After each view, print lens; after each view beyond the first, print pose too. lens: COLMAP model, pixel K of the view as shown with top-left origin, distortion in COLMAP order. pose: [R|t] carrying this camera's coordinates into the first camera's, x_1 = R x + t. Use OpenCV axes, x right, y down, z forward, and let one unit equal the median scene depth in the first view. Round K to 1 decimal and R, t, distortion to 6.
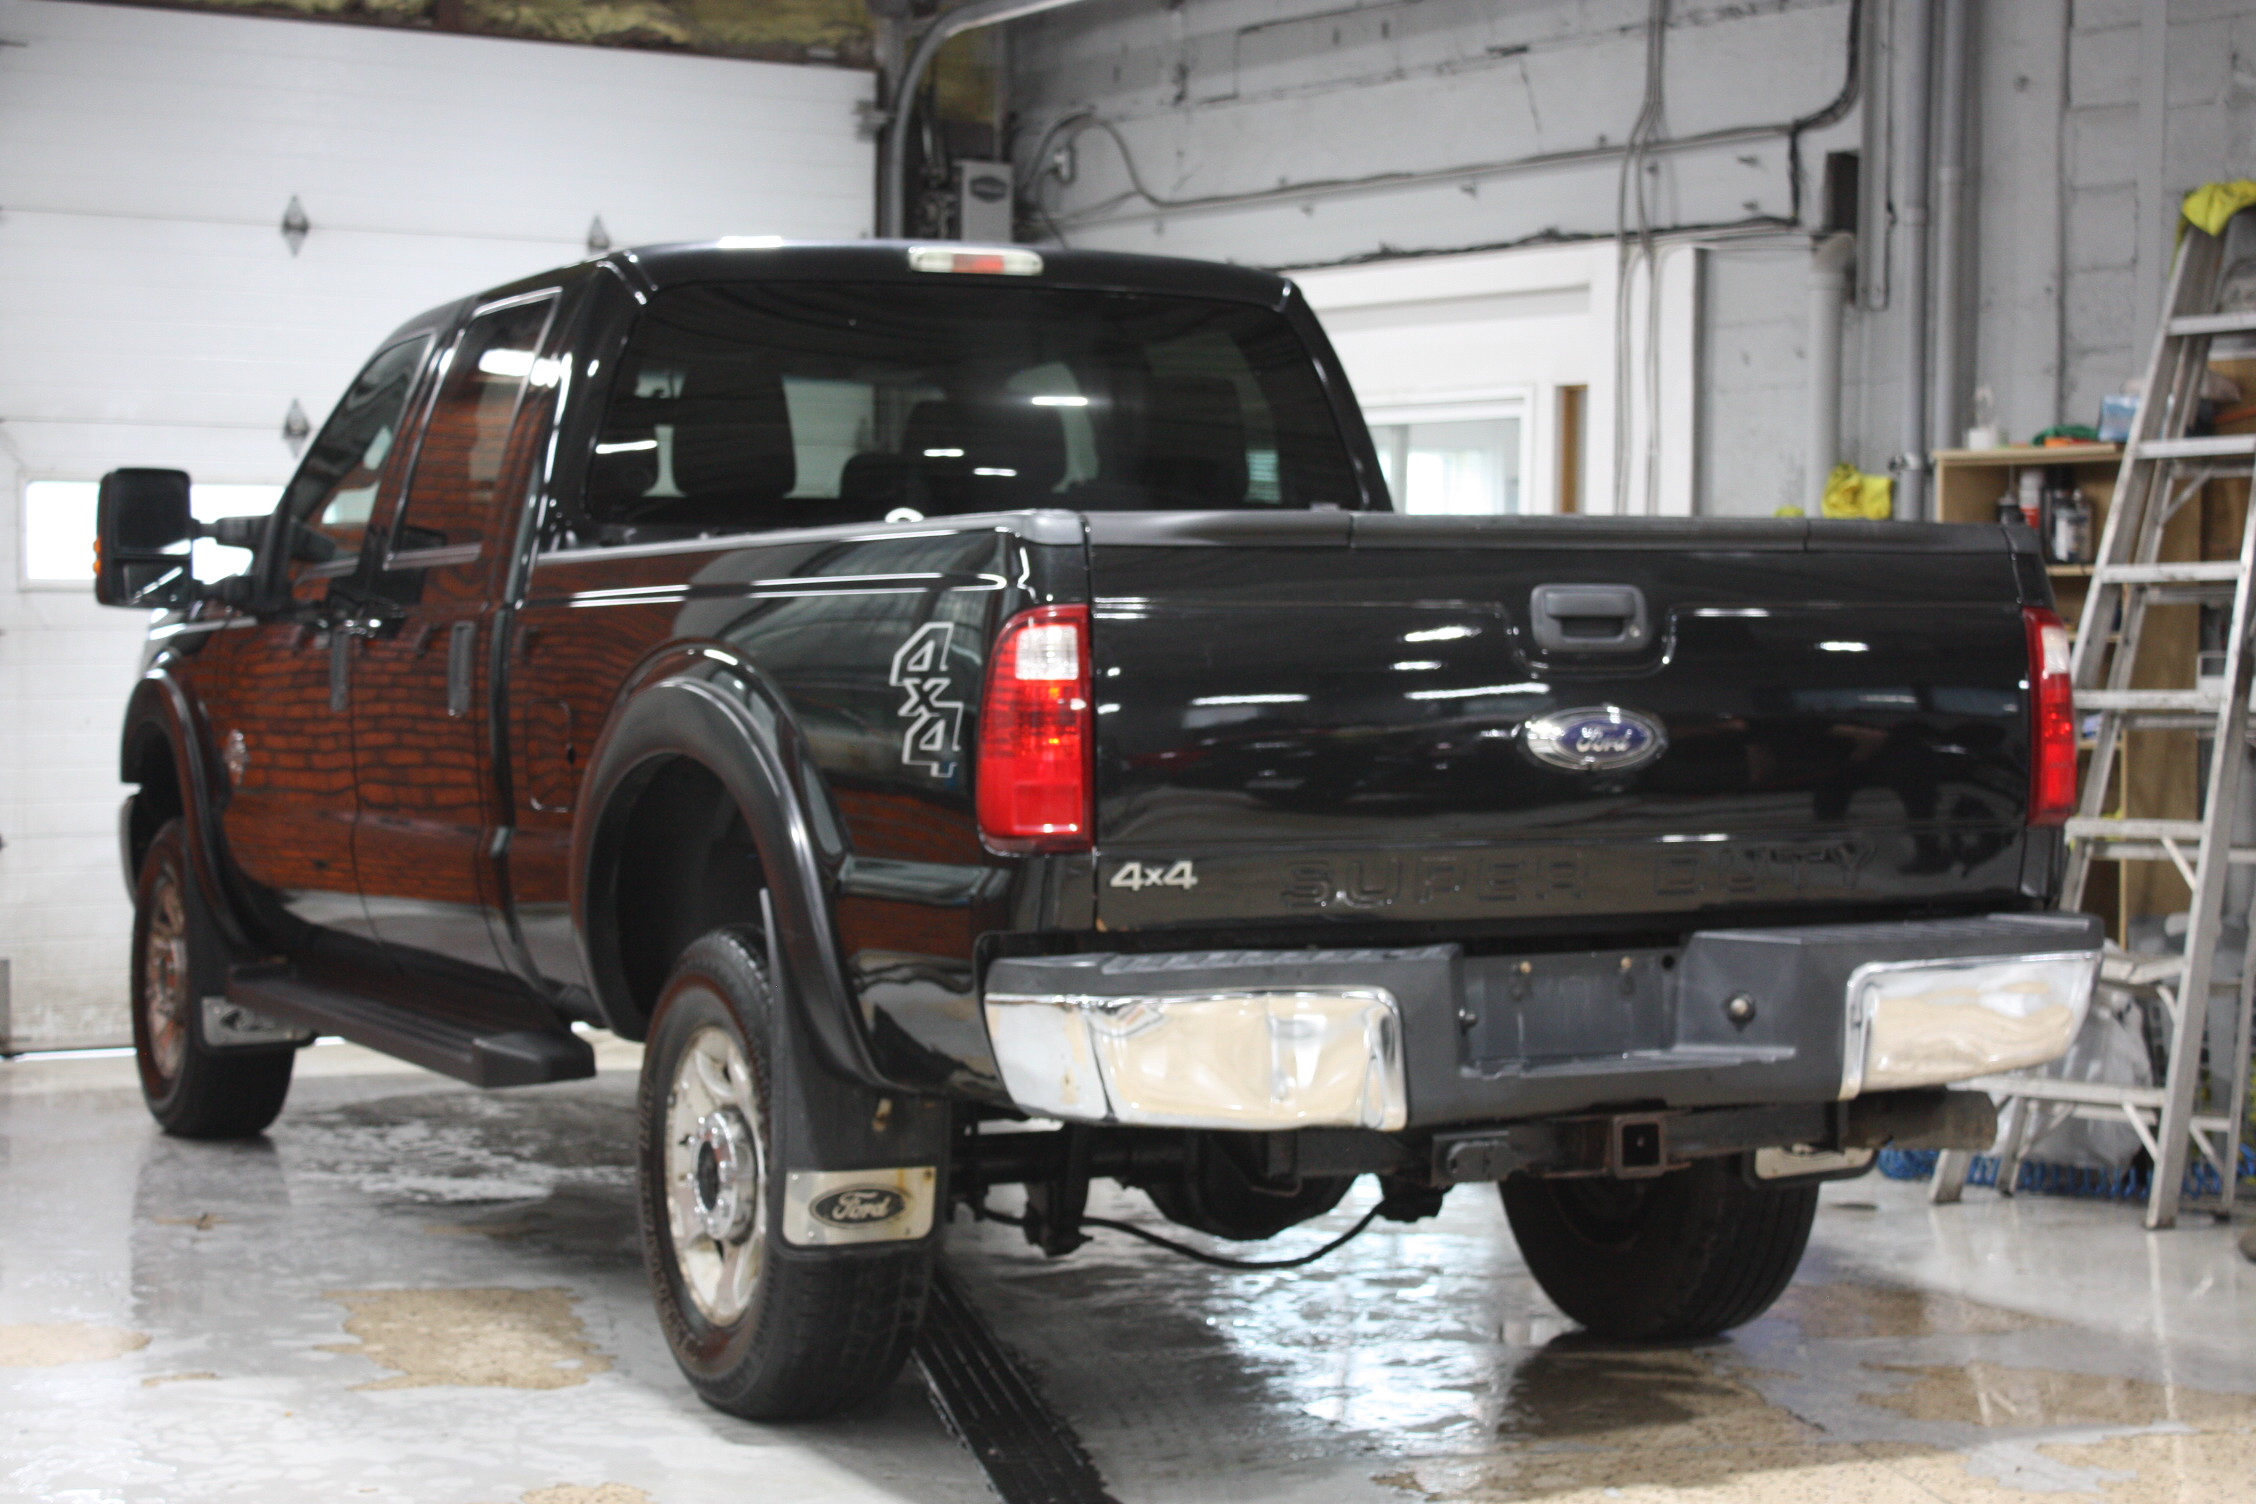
lens RADIAL K [[4272.2, 0, 1126.1], [0, 4272.2, 749.9], [0, 0, 1]] dist [0.021897, 0.000000]
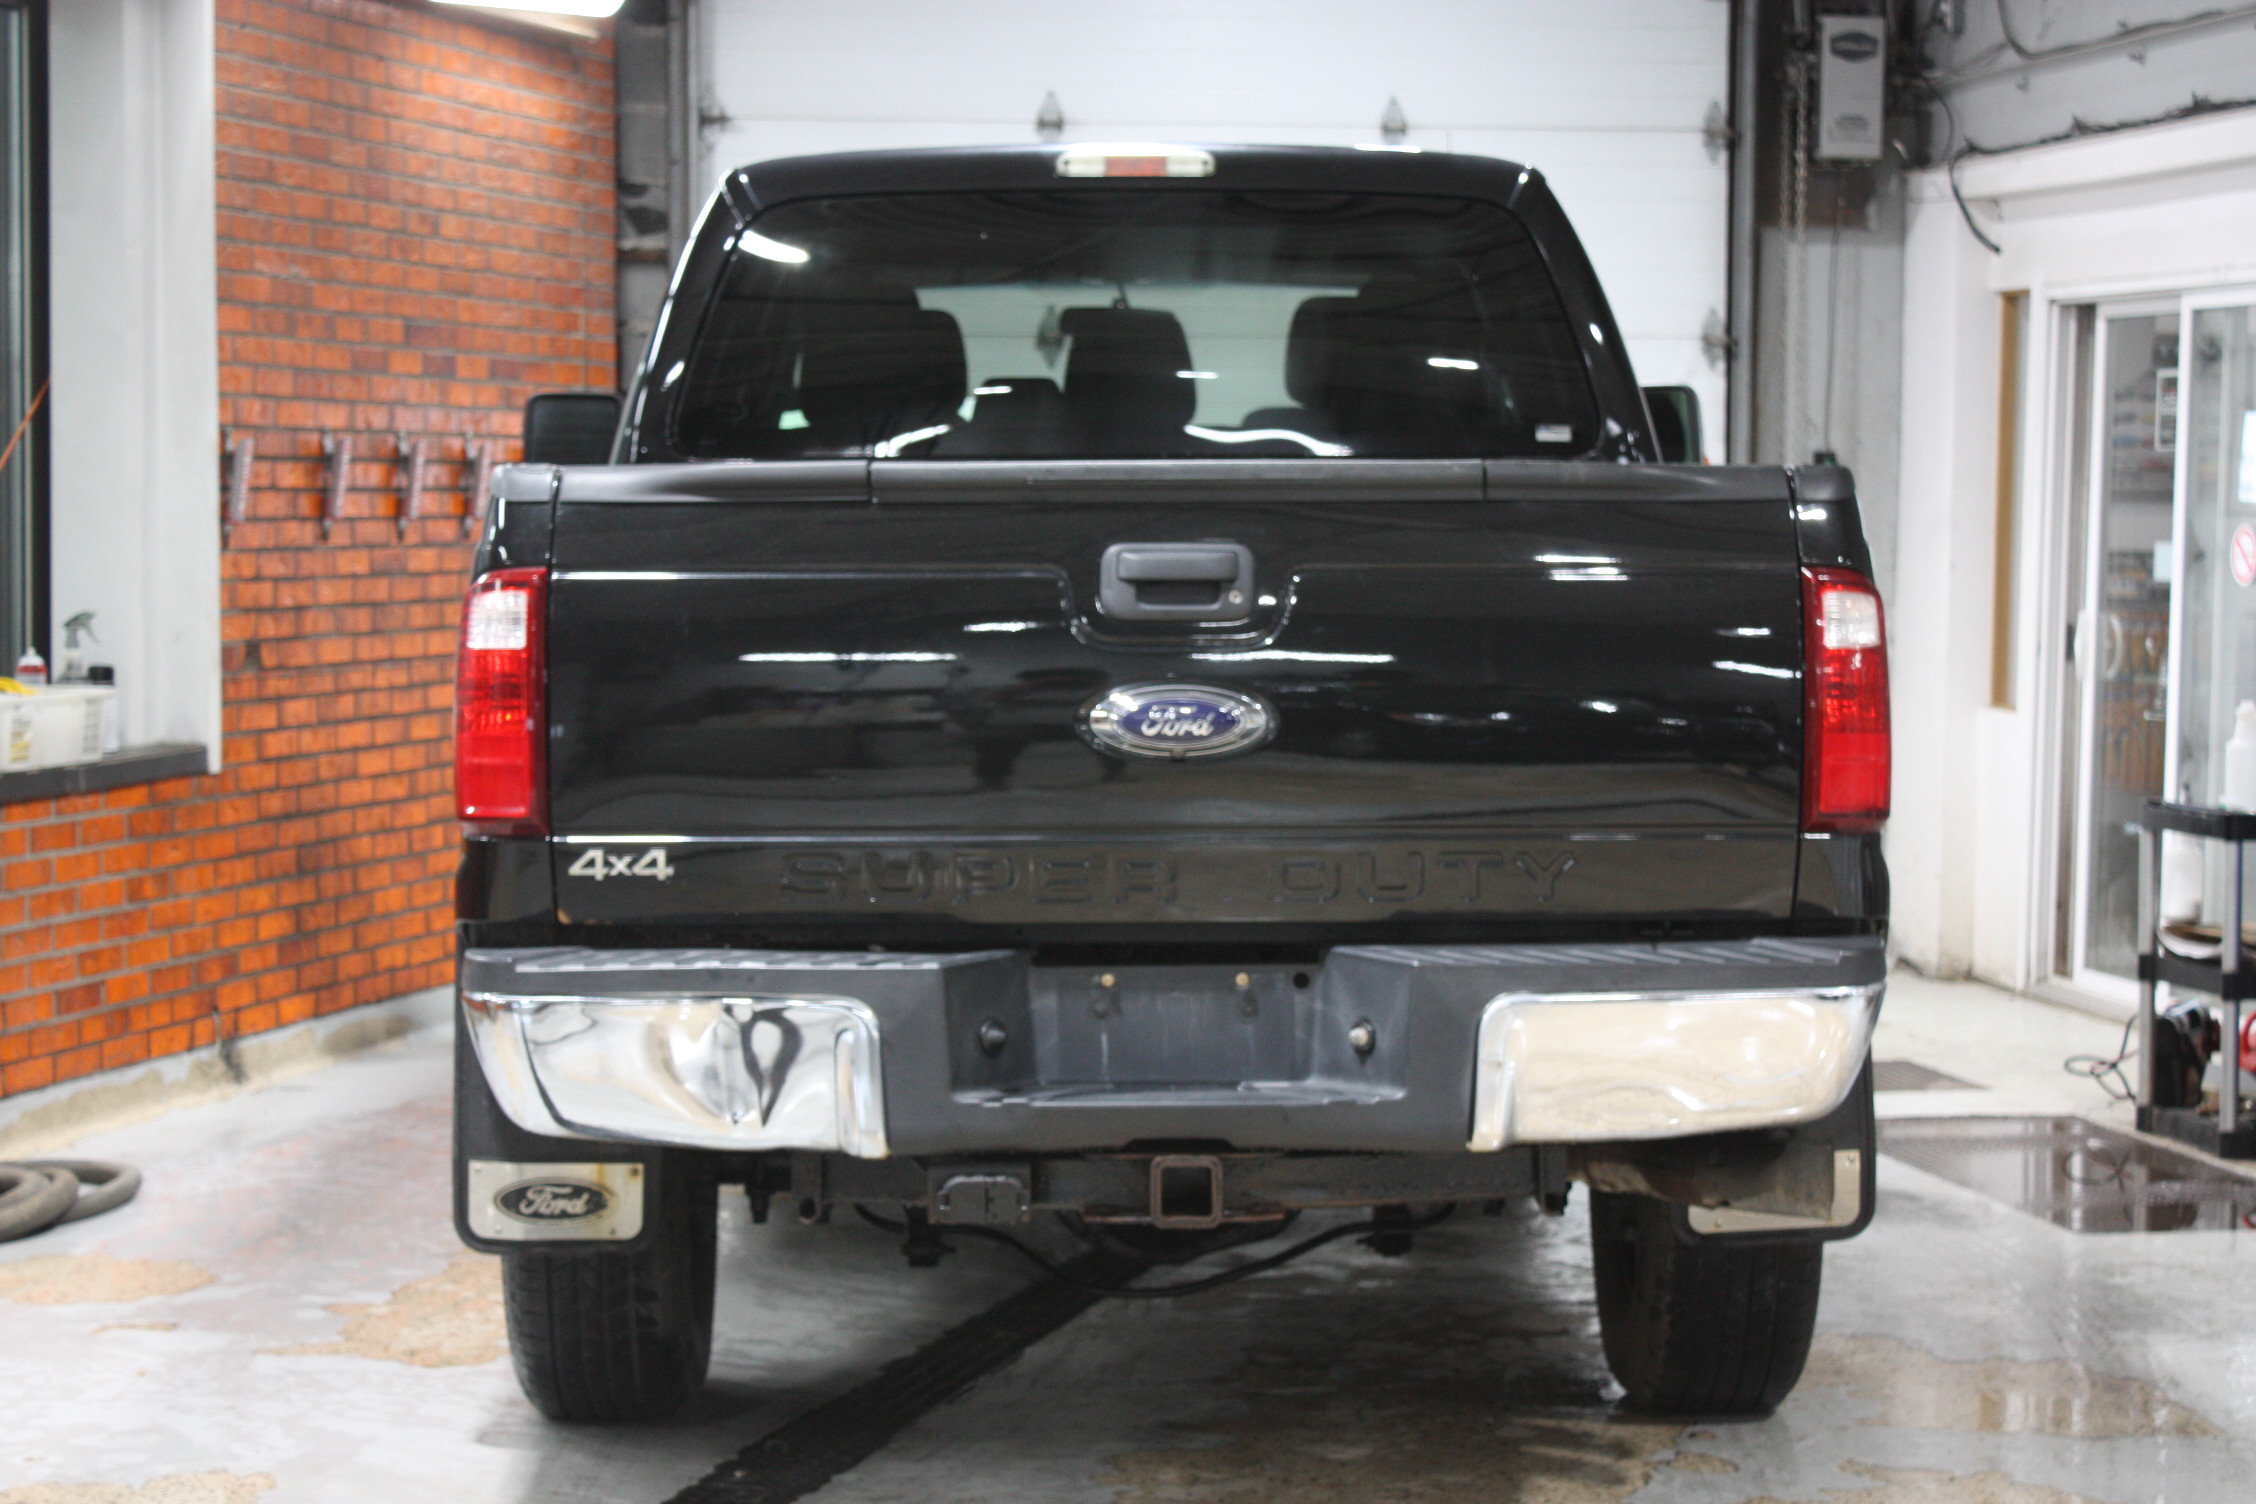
lens RADIAL K [[4496.3, 0, 1090.1], [0, 4496.3, 731.6], [0, 0, 1]] dist [0.105359, 0.000000]
pose [[0.907927, 0.021579, -0.418574, 0.470692], [-0.011847, 0.999596, 0.025834, -0.023559], [0.418962, -0.018496, 0.907815, 0.161351]]
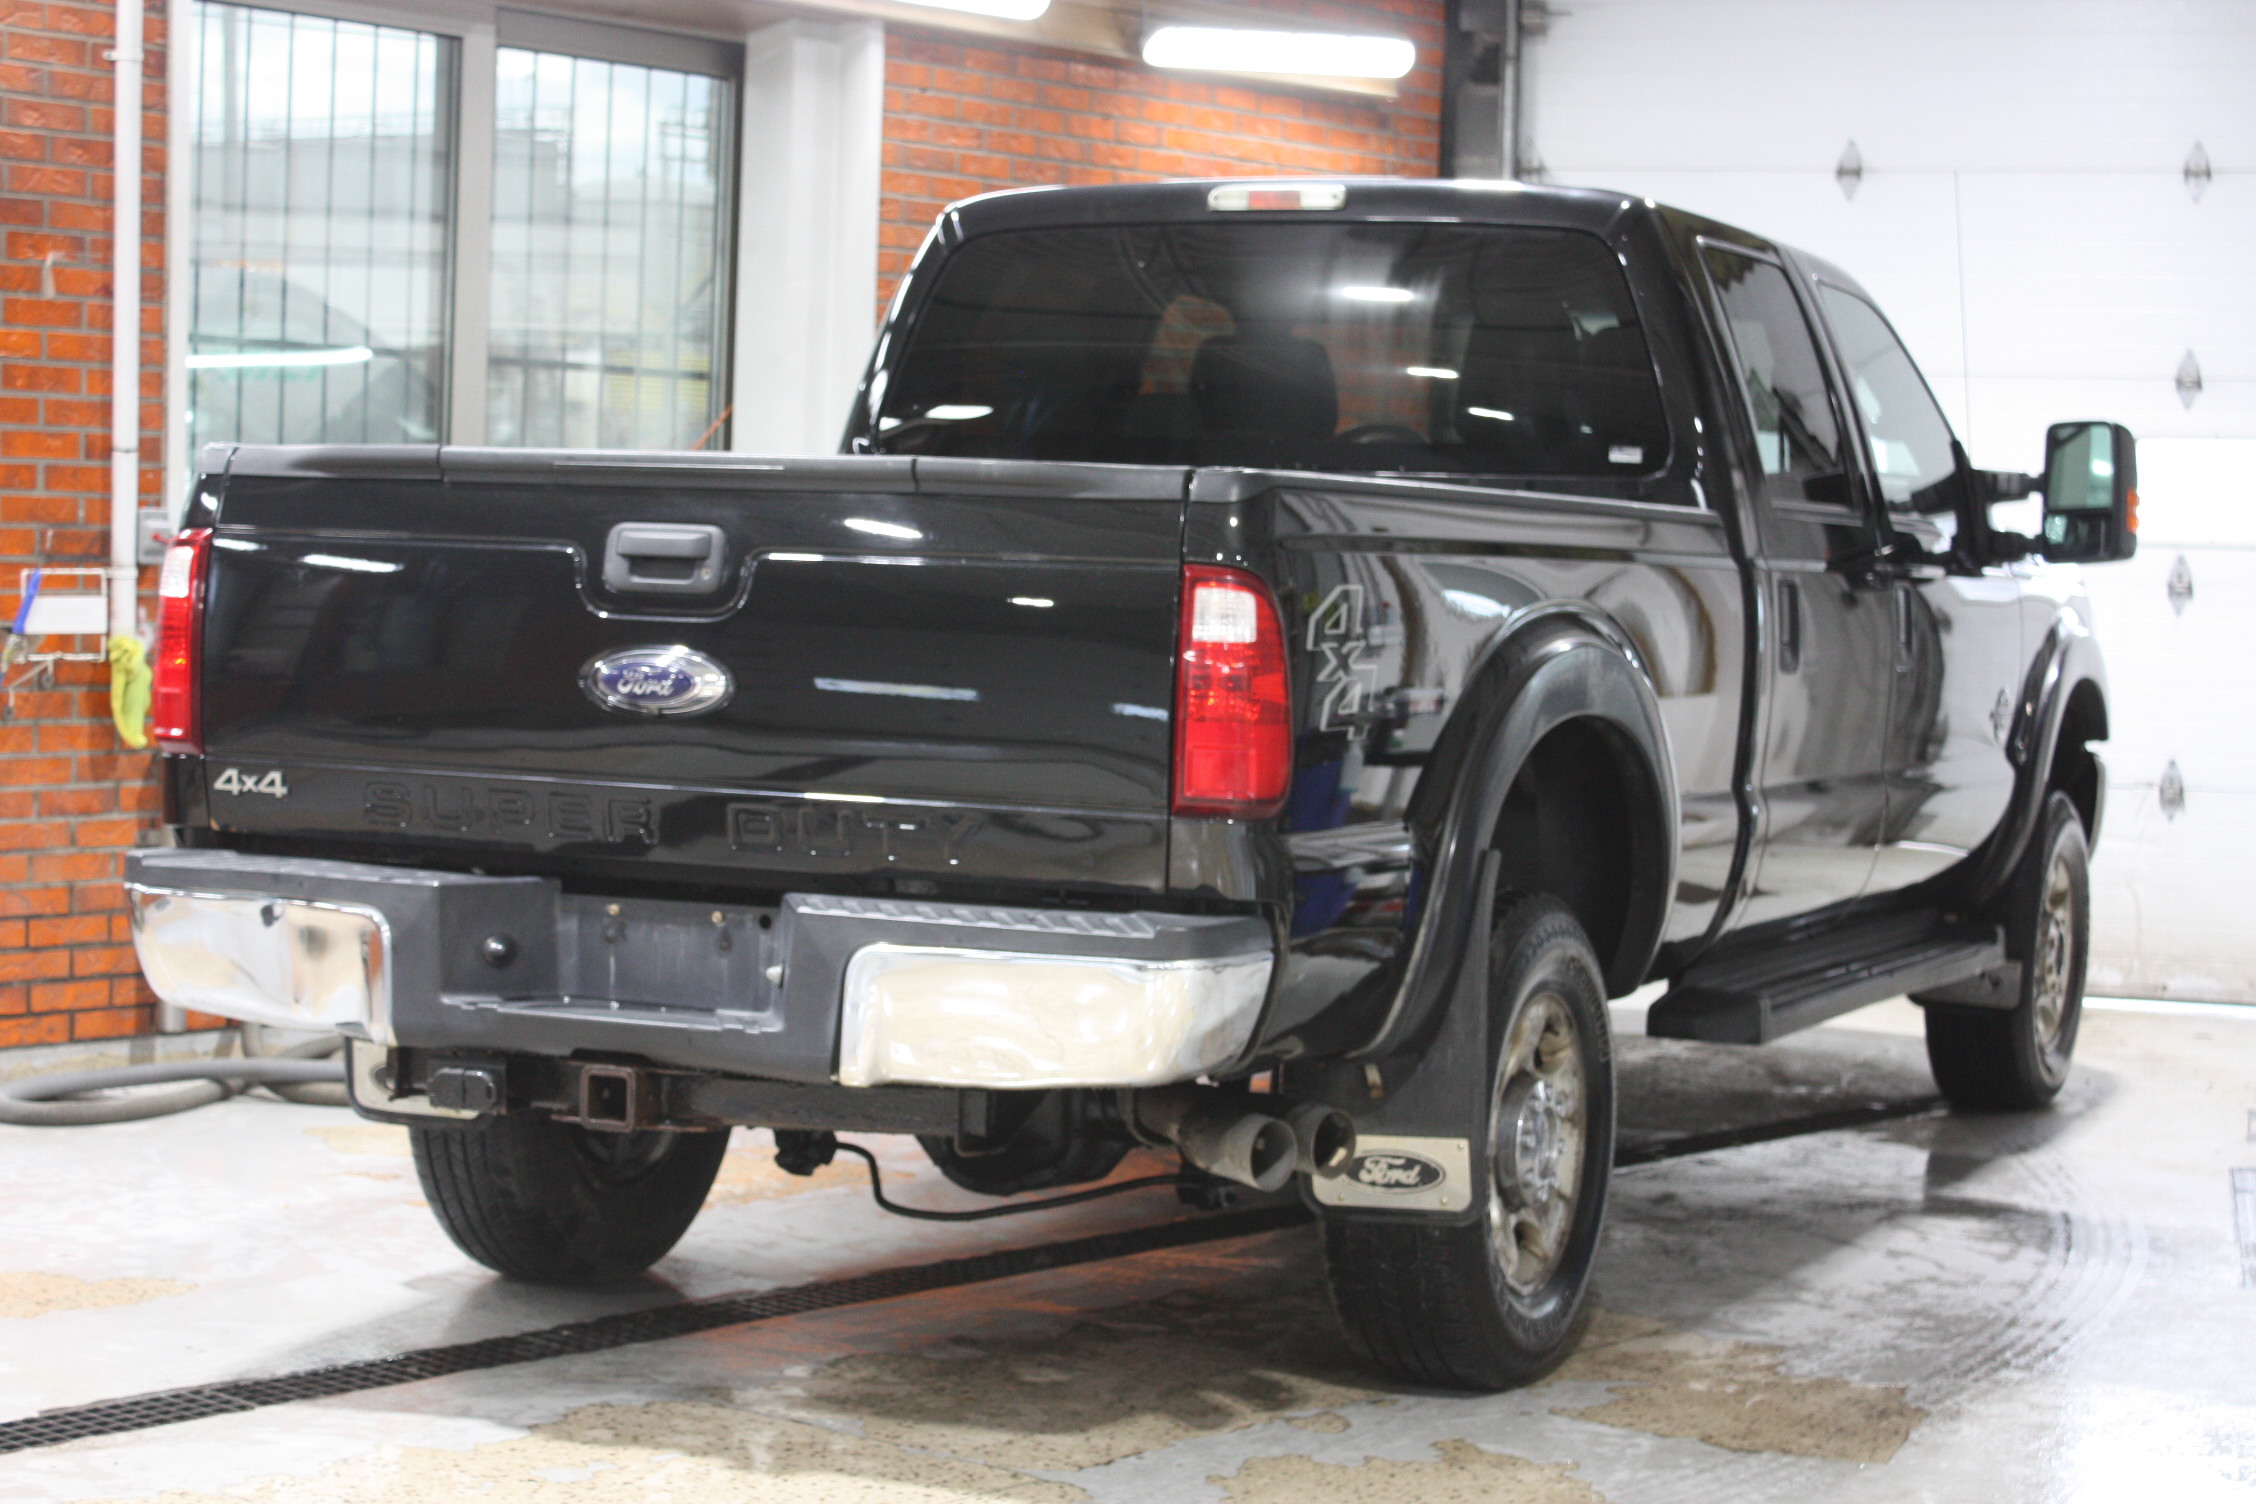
lens RADIAL K [[4272.2, 0, 1043.5], [0, 4272.2, 800.1], [0, 0, 1]] dist [0.021897, 0.000000]
pose [[0.631196, 0.070524, -0.772411, 0.910375], [-0.054040, 0.997436, 0.046909, -0.025921], [0.773739, 0.012132, 0.633389, 0.446314]]
